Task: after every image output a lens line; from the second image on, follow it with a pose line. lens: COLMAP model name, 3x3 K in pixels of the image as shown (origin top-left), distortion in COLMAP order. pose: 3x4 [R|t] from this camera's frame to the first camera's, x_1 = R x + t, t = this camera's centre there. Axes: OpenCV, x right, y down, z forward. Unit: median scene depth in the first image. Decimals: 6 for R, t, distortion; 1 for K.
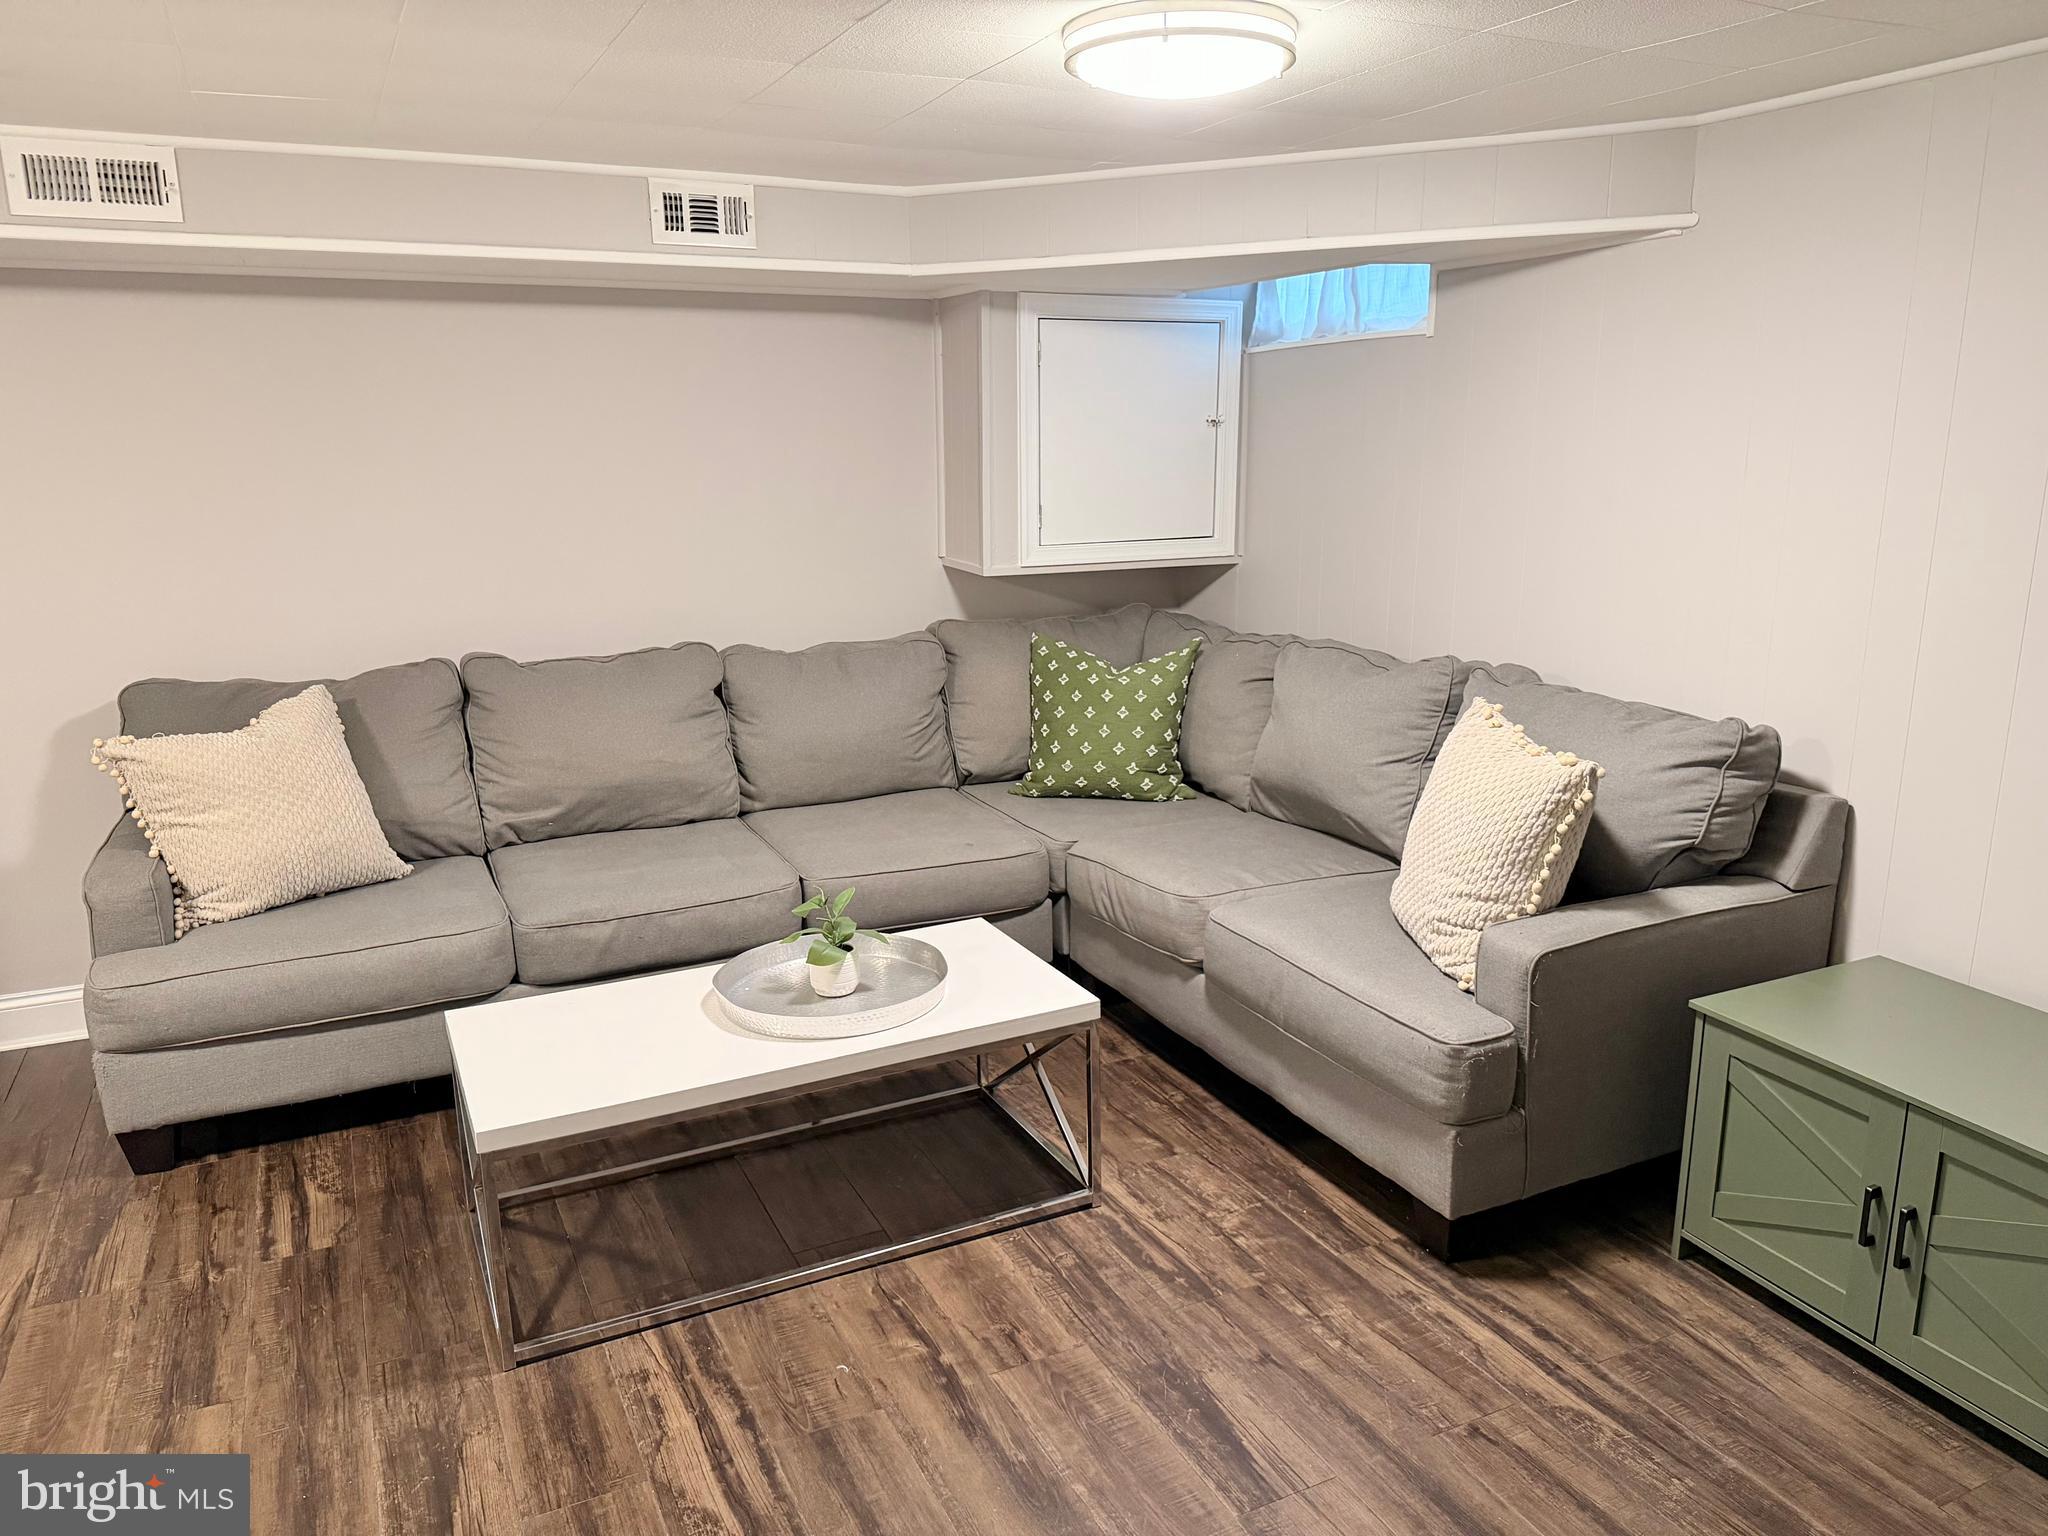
lens RADIAL K [[1429.1, 0, 1024.0], [0, 1429.1, 768.0], [0, 0, 1]] dist [0.006095, -0.043458]
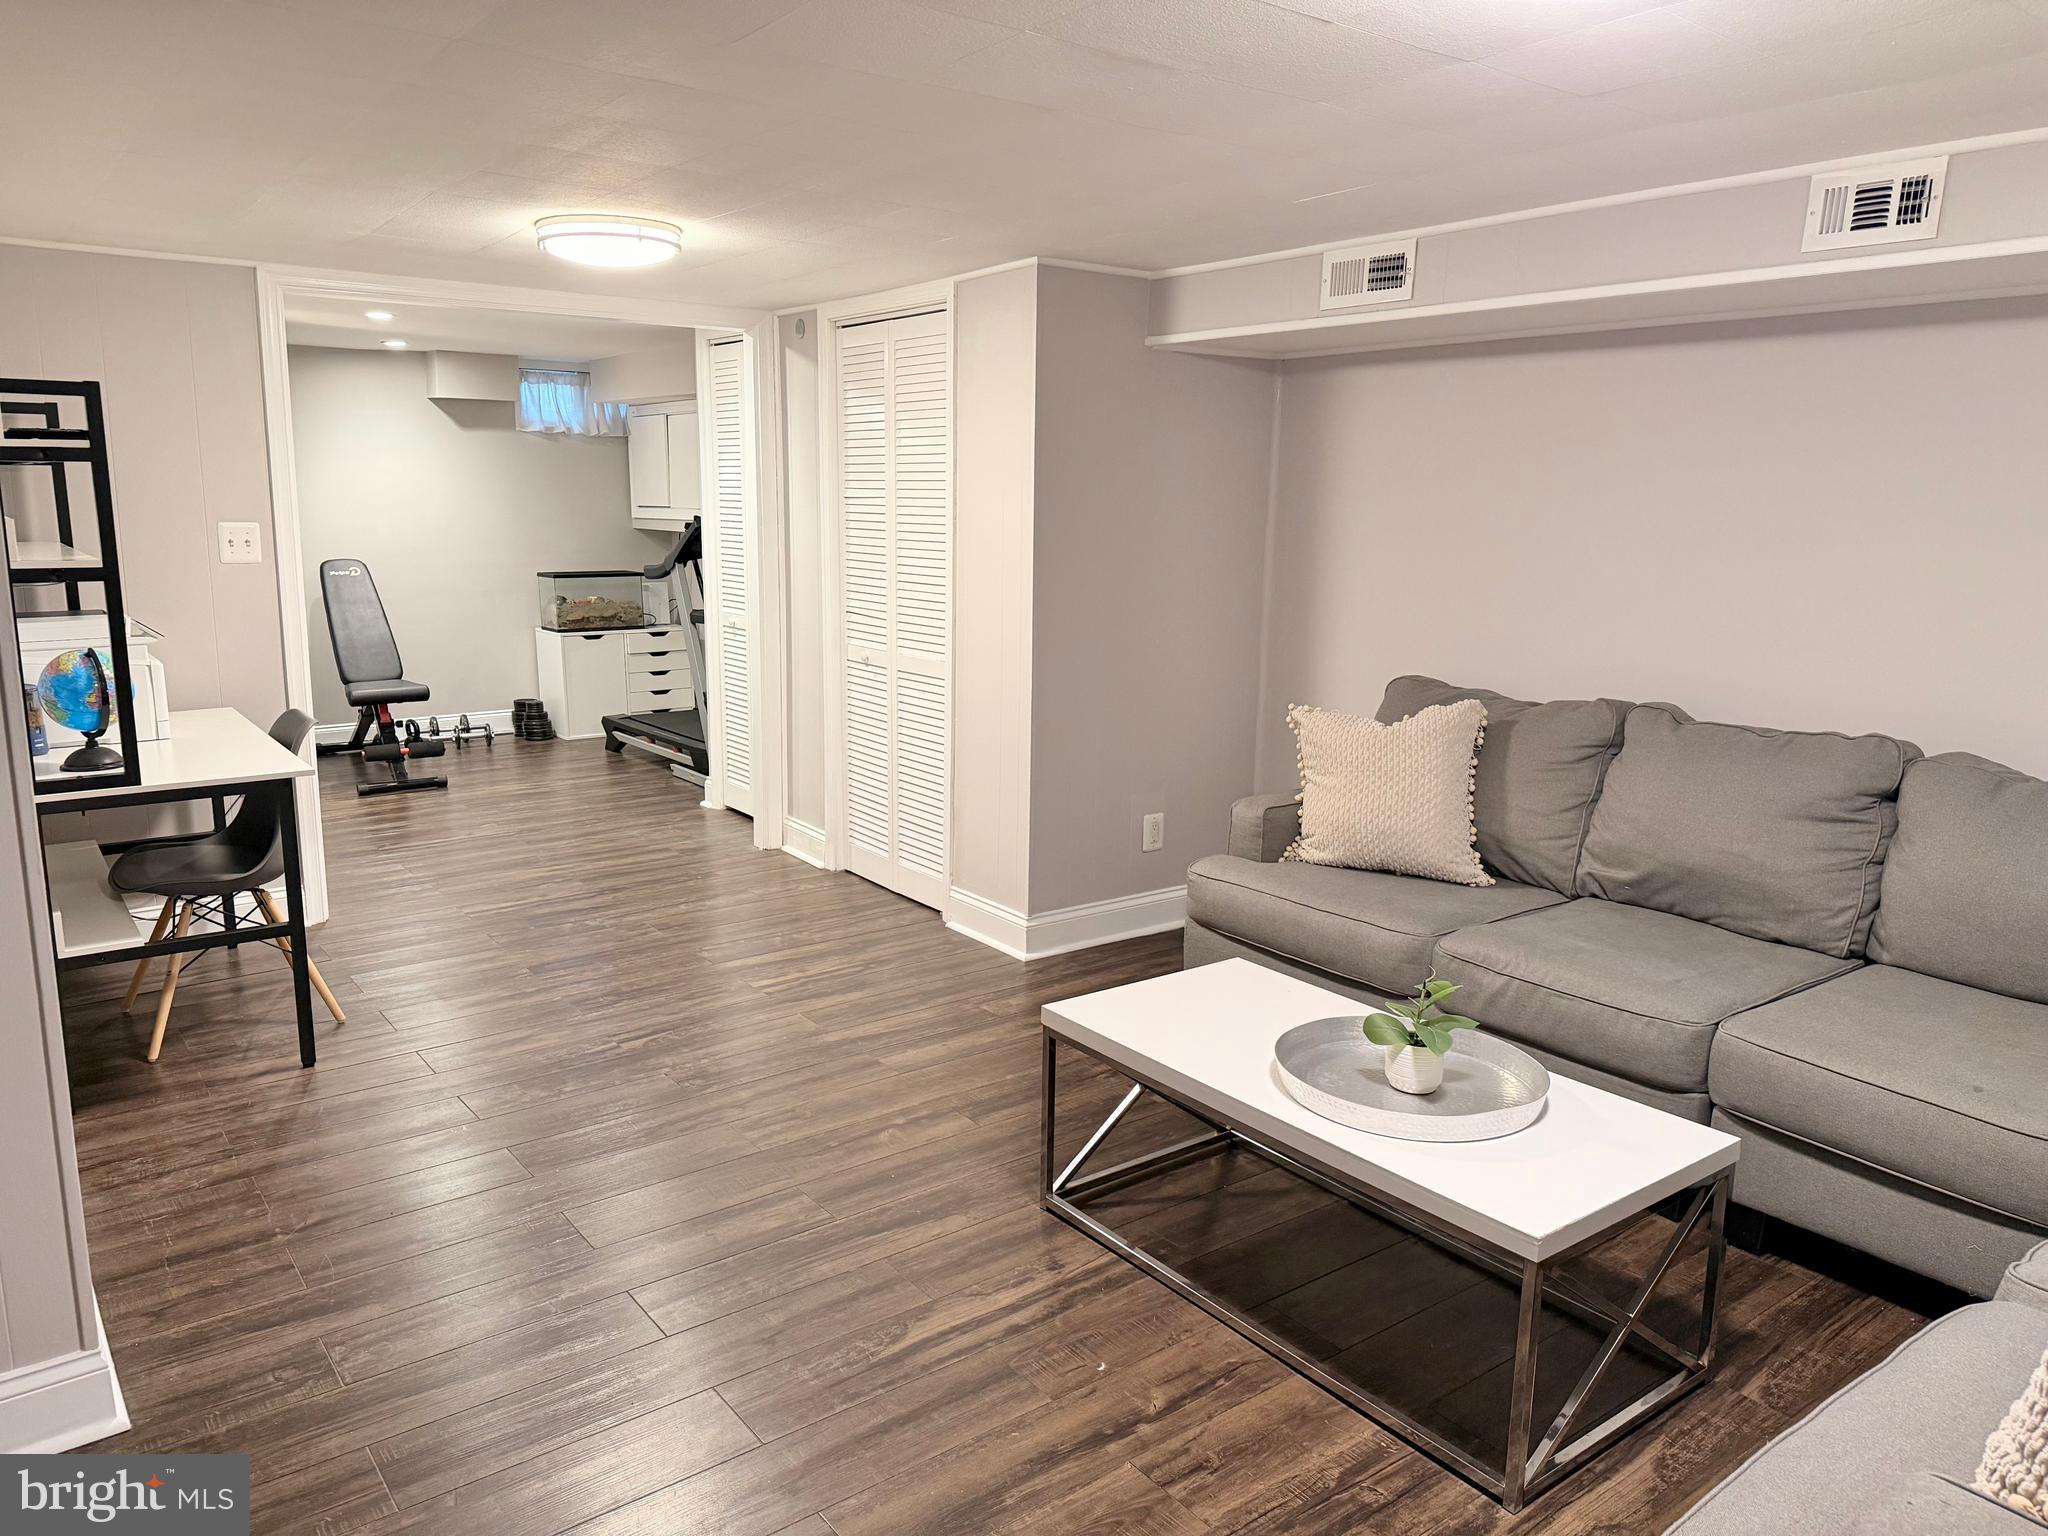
lens RADIAL K [[1407.0, 0, 1024.0], [0, 1407.0, 768.0], [0, 0, 1]] dist [-0.004030, -0.002688]
pose [[0.195615, 0.197381, -0.960612, 0.581116], [-0.235457, 0.960337, 0.149376, -0.101641], [0.951995, 0.196963, 0.234331, 0.483985]]
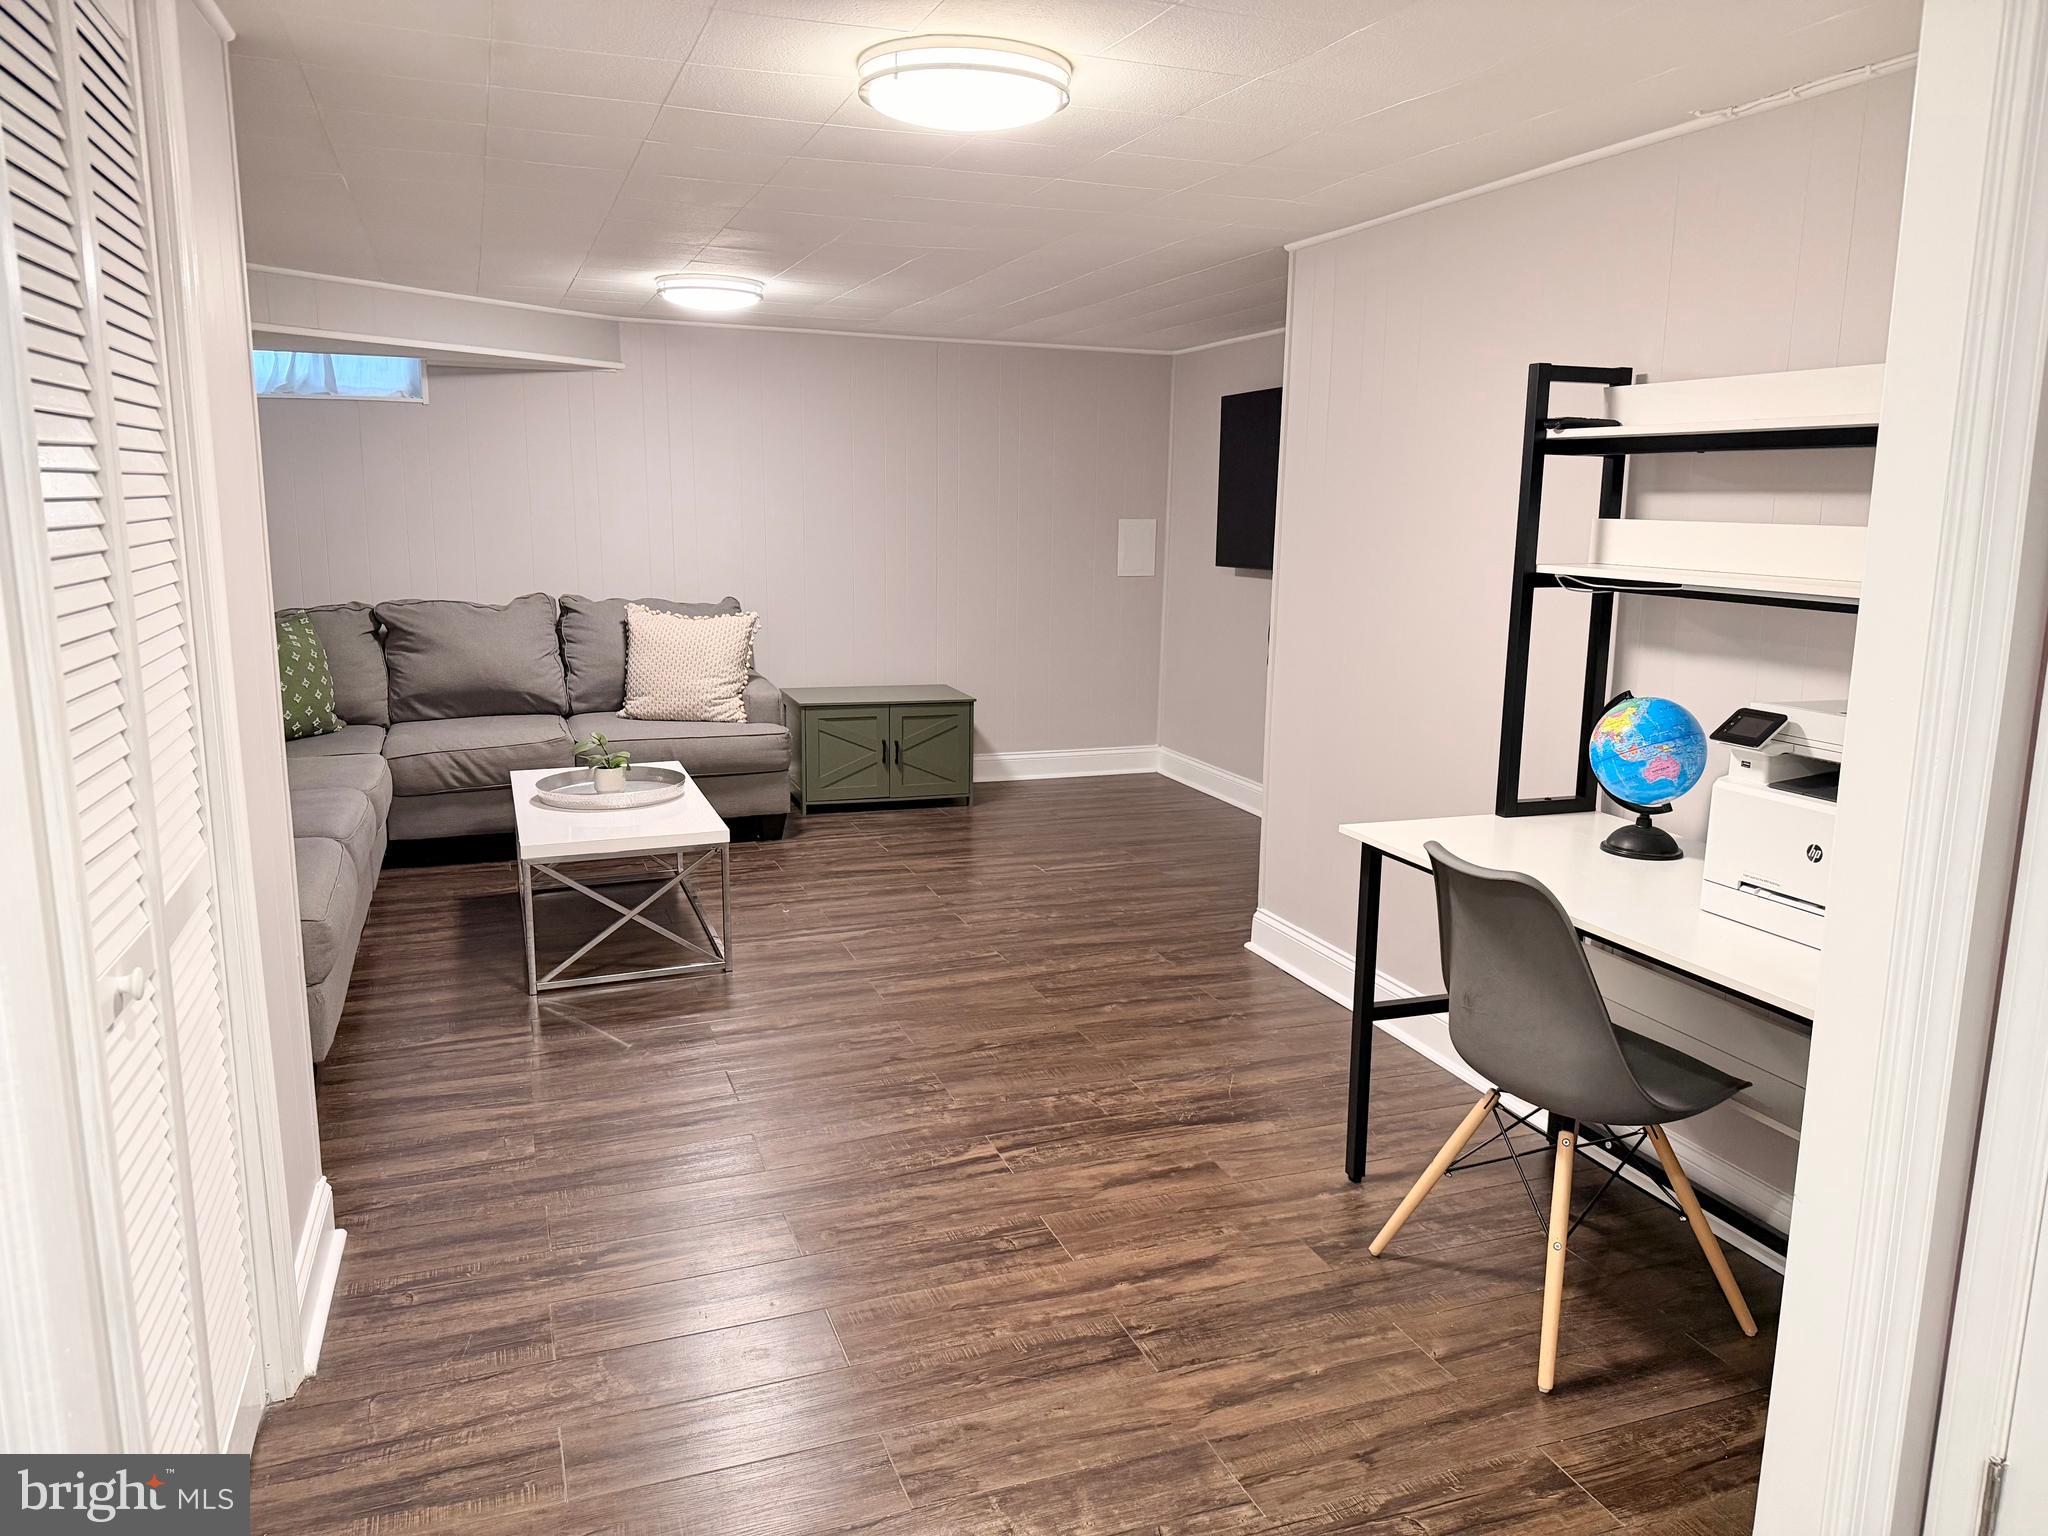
lens RADIAL K [[1473.4, 0, 1052.9], [0, 1473.4, 765.9], [0, 0, 1]] dist [-0.003178, -0.004535]
pose [[0.078170, -0.176631, 0.981168, -1.667009], [0.209016, 0.965210, 0.157105, -0.032061], [-0.974783, 0.192799, 0.112369, 0.264408]]
